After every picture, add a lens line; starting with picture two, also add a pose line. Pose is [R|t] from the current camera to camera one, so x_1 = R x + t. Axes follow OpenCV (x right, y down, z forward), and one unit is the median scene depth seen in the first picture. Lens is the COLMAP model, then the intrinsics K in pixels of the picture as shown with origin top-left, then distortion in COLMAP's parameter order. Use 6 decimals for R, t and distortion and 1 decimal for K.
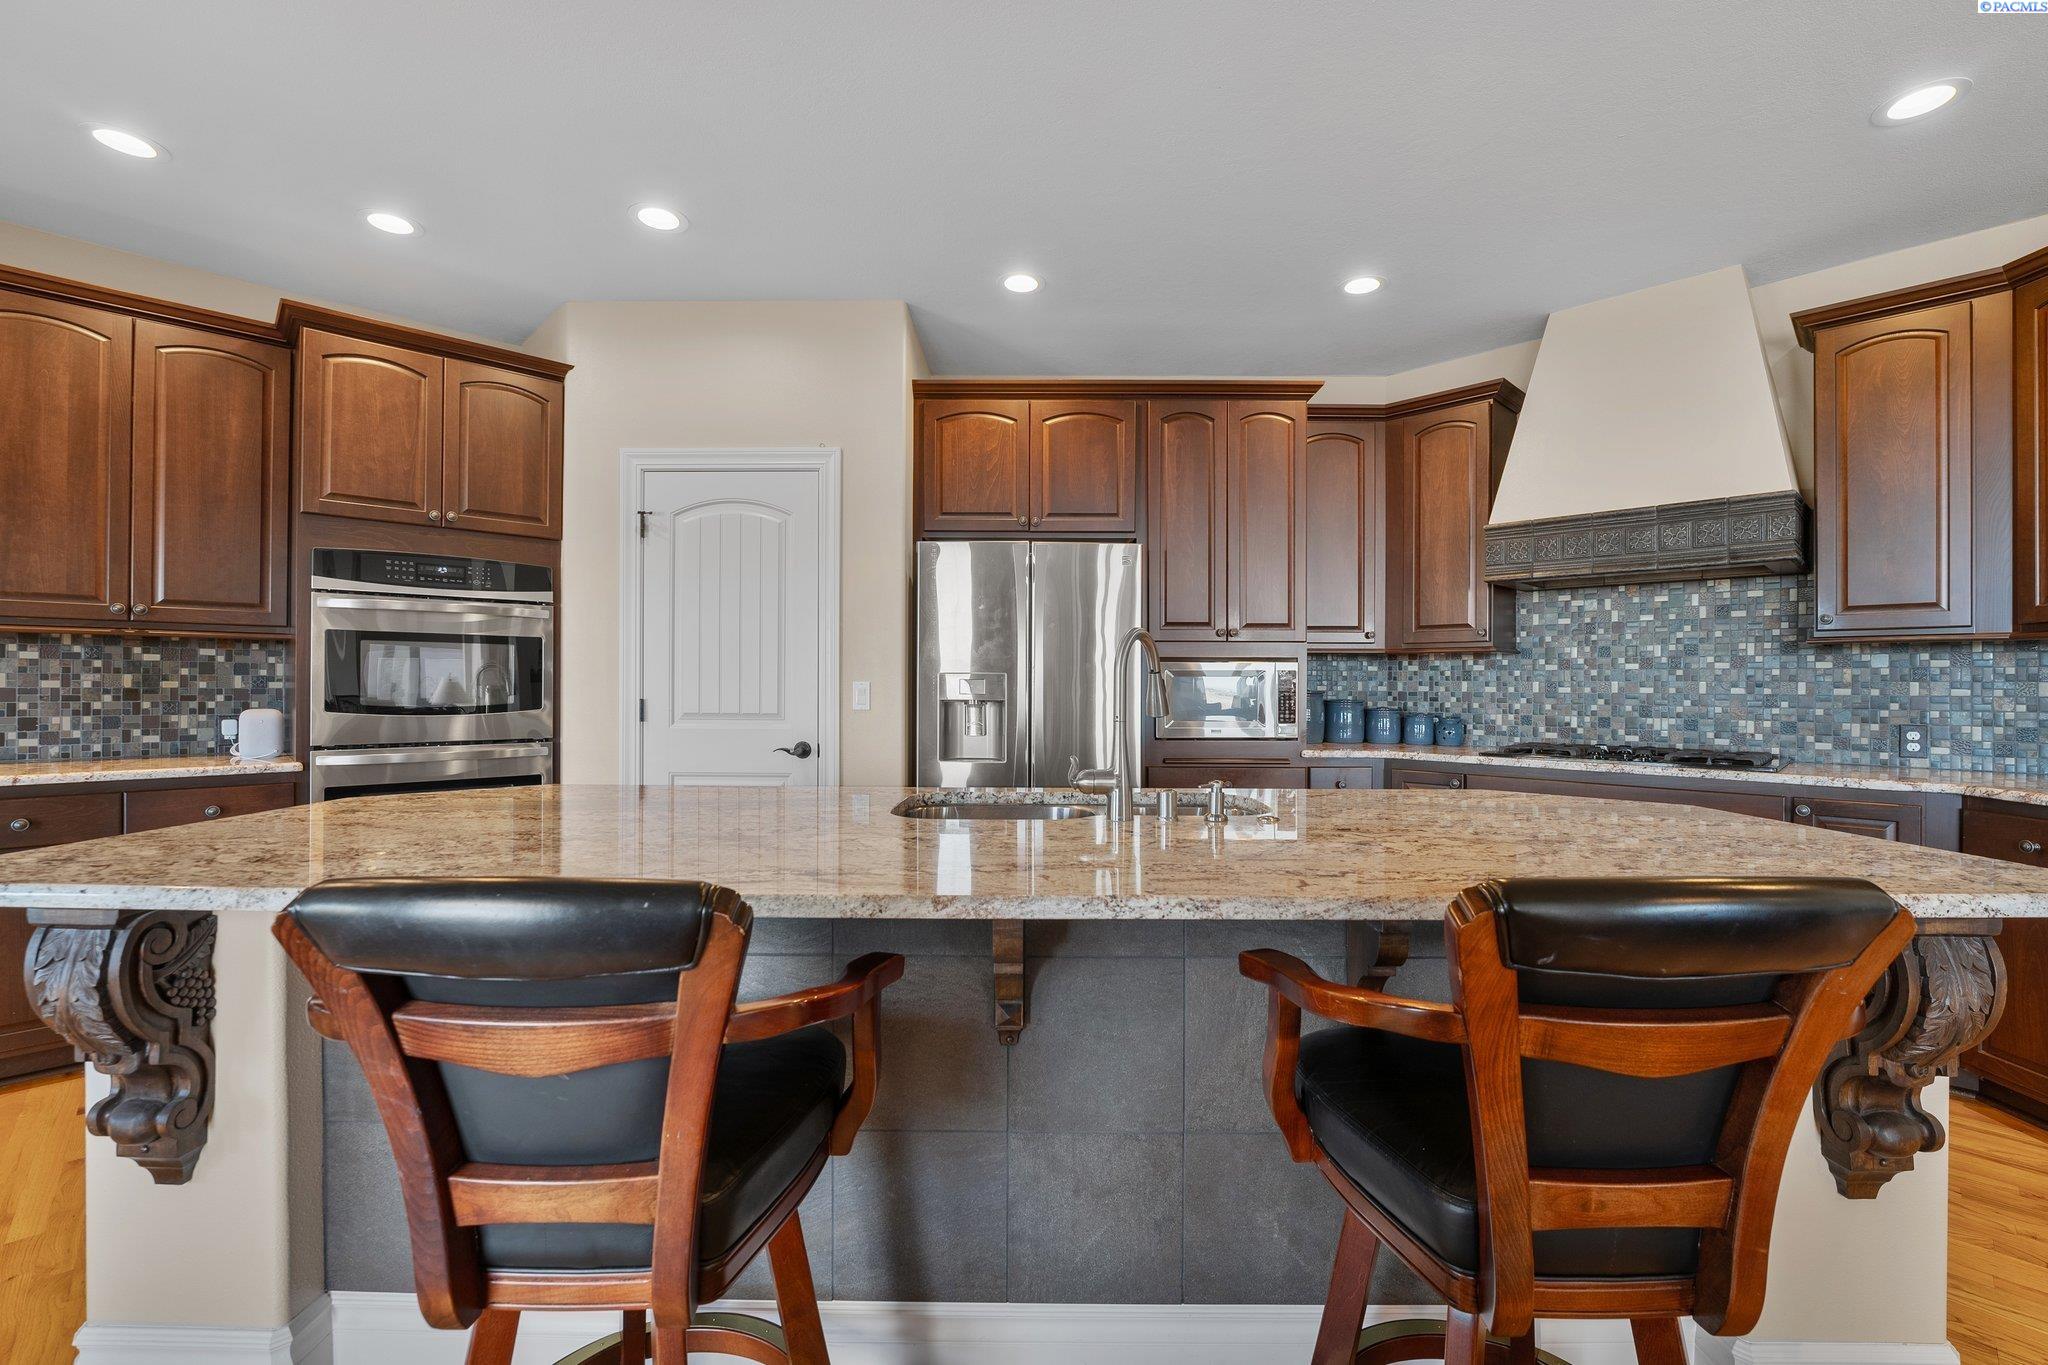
lens RADIAL K [[862.6, 0, 1024.0], [0, 862.6, 682.5], [0, 0, 1]] dist [-0.015019, 0.000144]
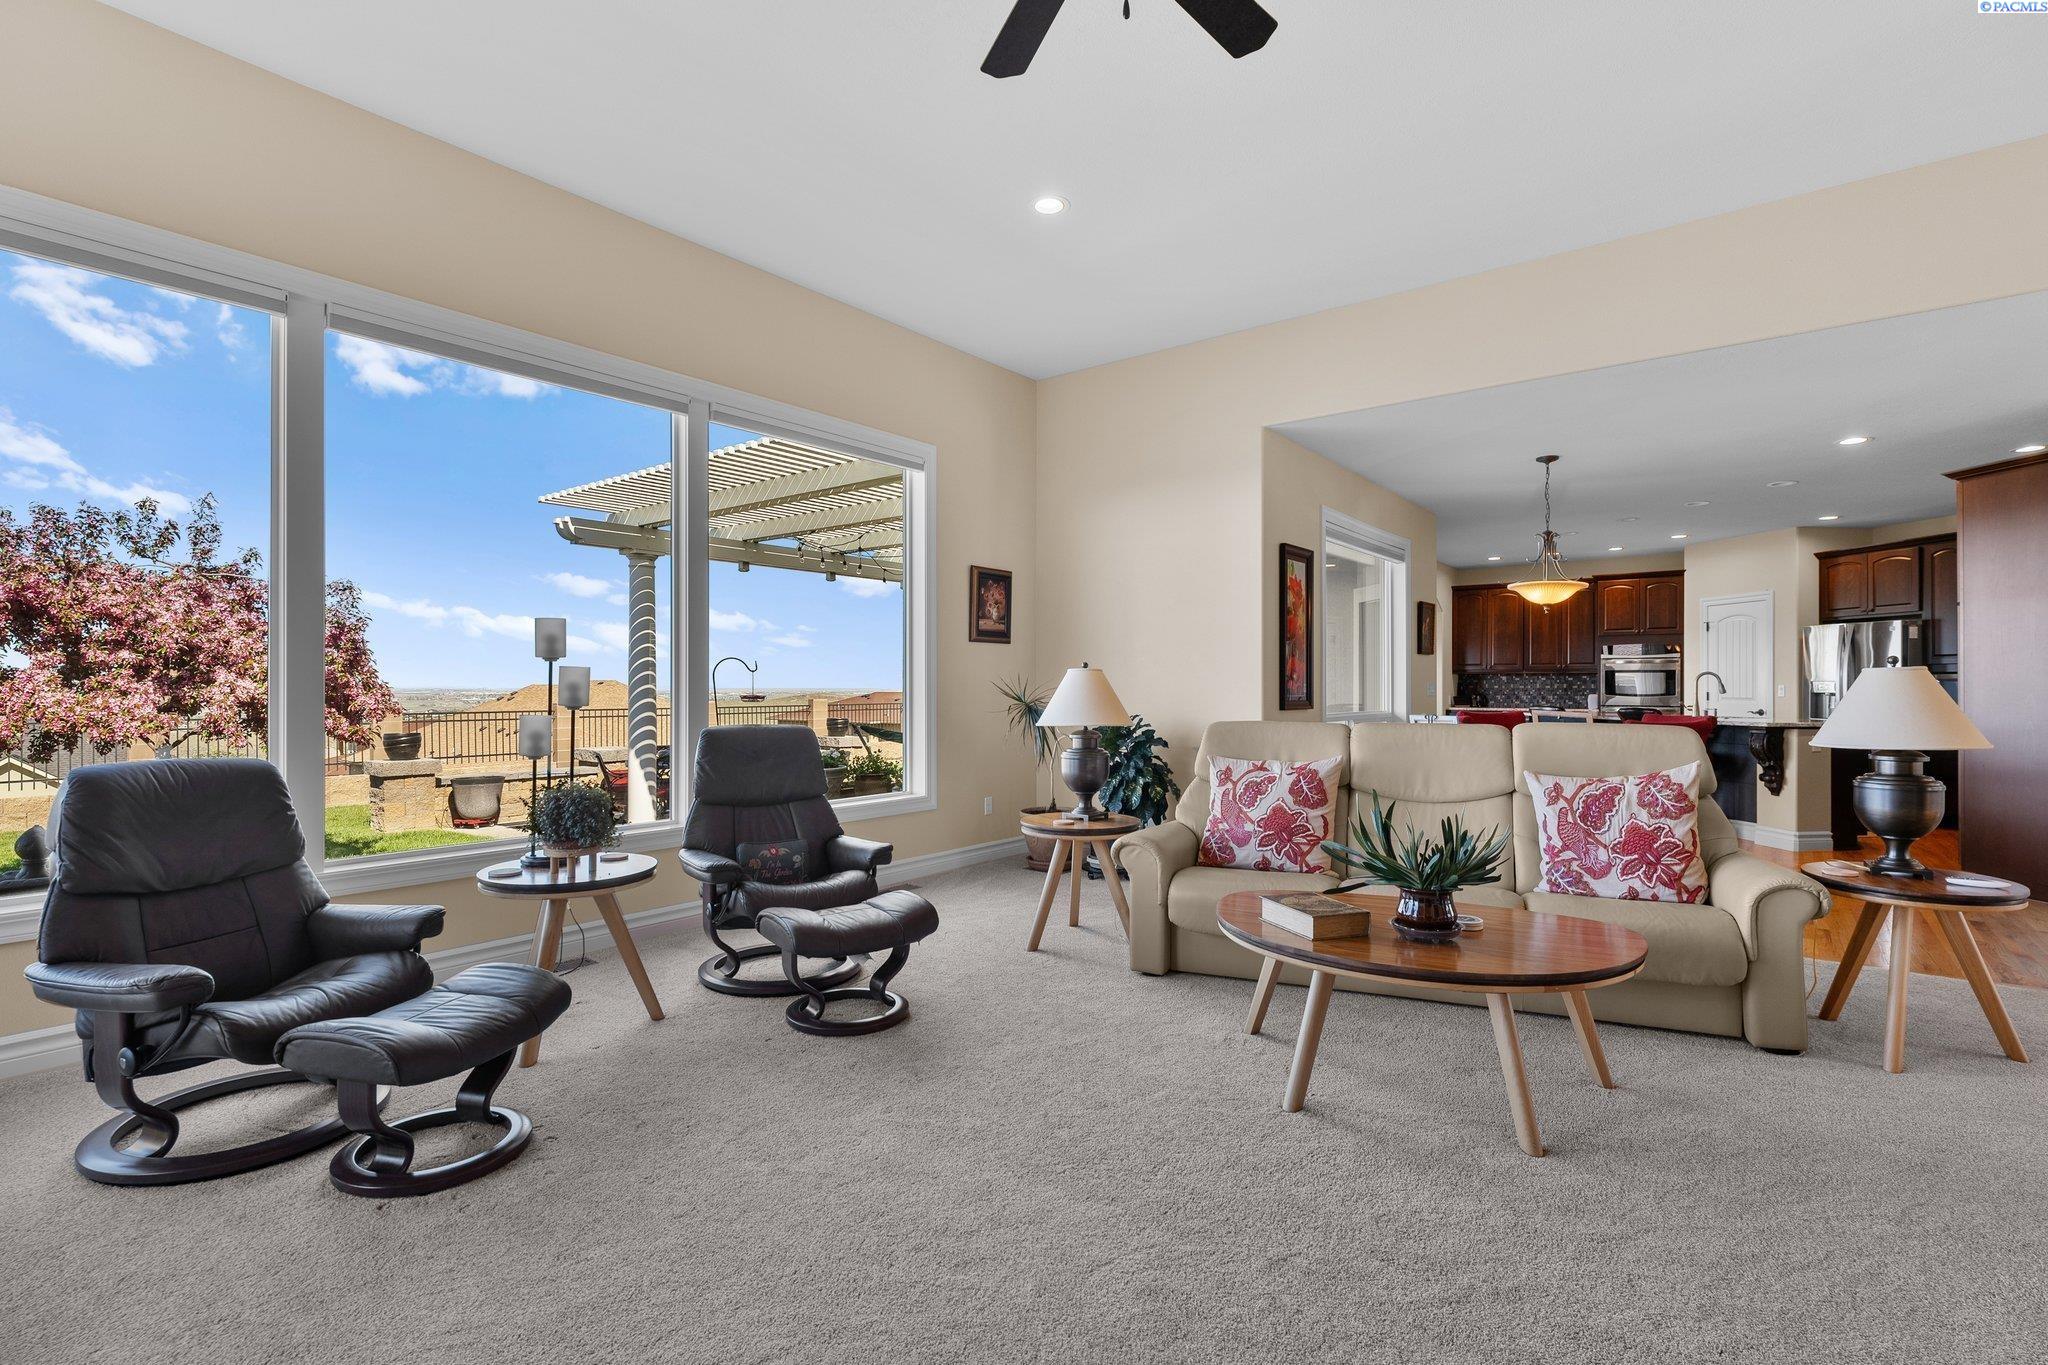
lens RADIAL K [[963.0, 0, 1030.5], [0, 963.0, 685.3], [0, 0, 1]] dist [-0.005040, -0.000124]
pose [[0.141964, -0.004988, -0.989859, 2.207973], [0.003160, 0.999984, -0.004585, 0.005887], [0.989867, -0.002477, 0.141978, -1.504764]]
